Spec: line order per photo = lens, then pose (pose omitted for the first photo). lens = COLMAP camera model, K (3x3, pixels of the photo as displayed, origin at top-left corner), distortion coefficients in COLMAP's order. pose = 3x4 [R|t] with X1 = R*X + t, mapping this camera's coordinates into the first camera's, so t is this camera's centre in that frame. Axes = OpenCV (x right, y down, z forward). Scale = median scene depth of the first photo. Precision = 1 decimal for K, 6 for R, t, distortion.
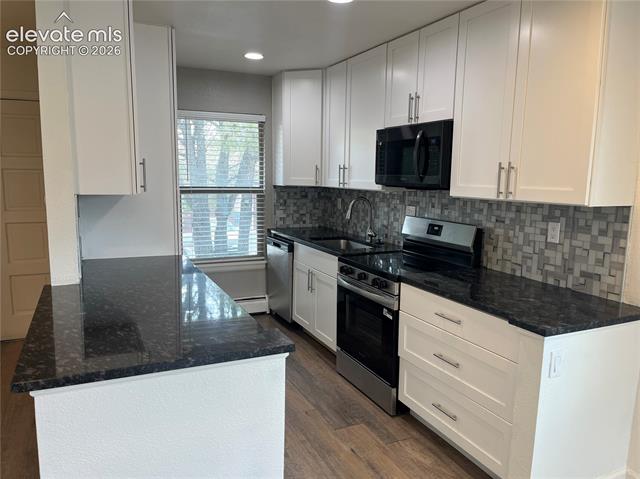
lens RADIAL K [[488.0, 0, 325.1], [0, 488.0, 242.2], [0, 0, 1]] dist [0.052811, -0.035591]
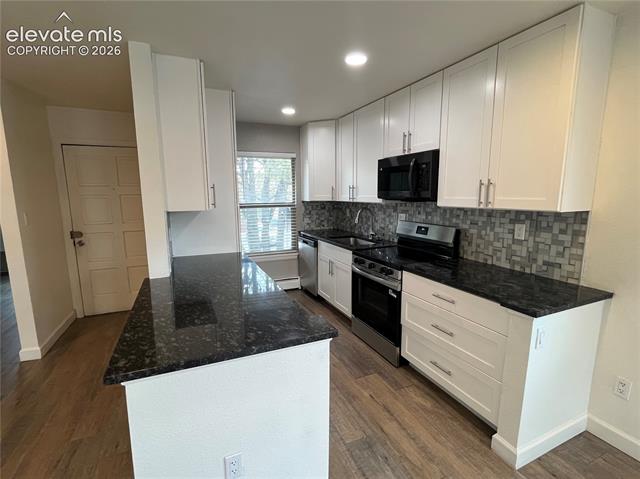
lens RADIAL K [[308.9, 0, 319.1], [0, 308.9, 238.9], [0, 0, 1]] dist [-0.003110, 0.002370]
pose [[0.999251, -0.019680, -0.033309, -0.041632], [0.019924, 0.999777, 0.007003, -0.014132], [0.033163, -0.007661, 0.999421, 0.124521]]
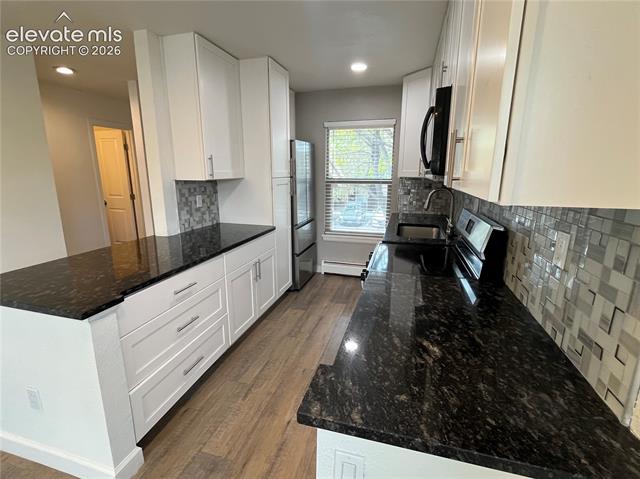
lens RADIAL K [[308.9, 0, 318.5], [0, 308.9, 240.3], [0, 0, 1]] dist [-0.003110, 0.002370]
pose [[0.750549, 0.130319, -0.647837, 0.405106], [-0.083813, 0.991217, 0.102293, -0.036821], [0.655478, -0.022478, 0.754880, 0.448673]]
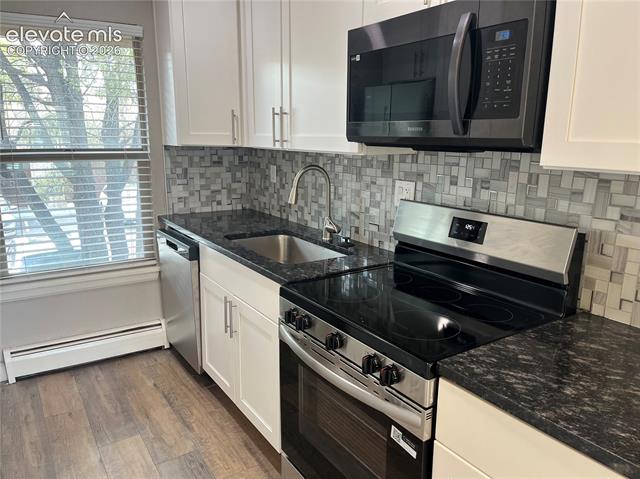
lens RADIAL K [[488.0, 0, 319.7], [0, 488.0, 242.9], [0, 0, 1]] dist [0.052811, -0.035591]
pose [[0.990500, -0.036429, 0.132596, 0.002891], [0.025600, 0.996264, 0.082478, -0.062476], [-0.135106, -0.078300, 0.987733, 0.548177]]
